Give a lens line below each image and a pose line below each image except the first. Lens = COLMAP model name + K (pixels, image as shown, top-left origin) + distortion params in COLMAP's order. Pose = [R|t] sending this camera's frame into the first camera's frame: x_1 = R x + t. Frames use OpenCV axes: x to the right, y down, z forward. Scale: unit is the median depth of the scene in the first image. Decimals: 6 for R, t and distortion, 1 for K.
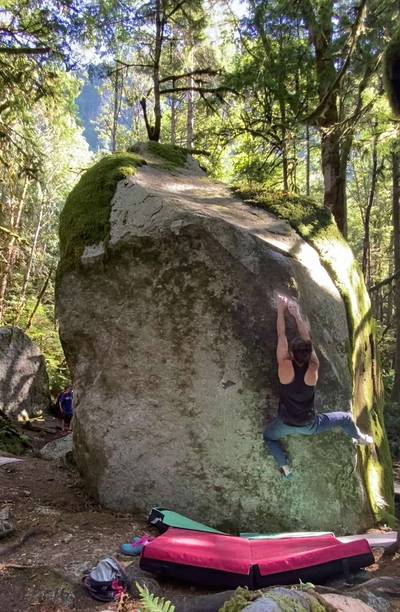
lens RADIAL K [[363.4, 0, 178.0], [0, 363.4, 374.0], [0, 0, 1]] dist [0.051525, -0.044220]
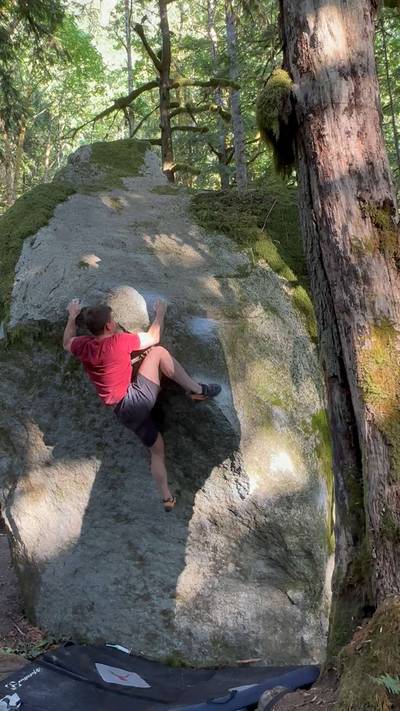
lens RADIAL K [[546.5, 0, 200.0], [0, 546.5, 355.5], [0, 0, 1]] dist [-0.007199, -0.001532]
pose [[0.987175, -0.085565, -0.134772, 0.394835], [0.084789, 0.996333, -0.011496, -0.228225], [0.135262, -0.000079, 0.990810, -0.179609]]
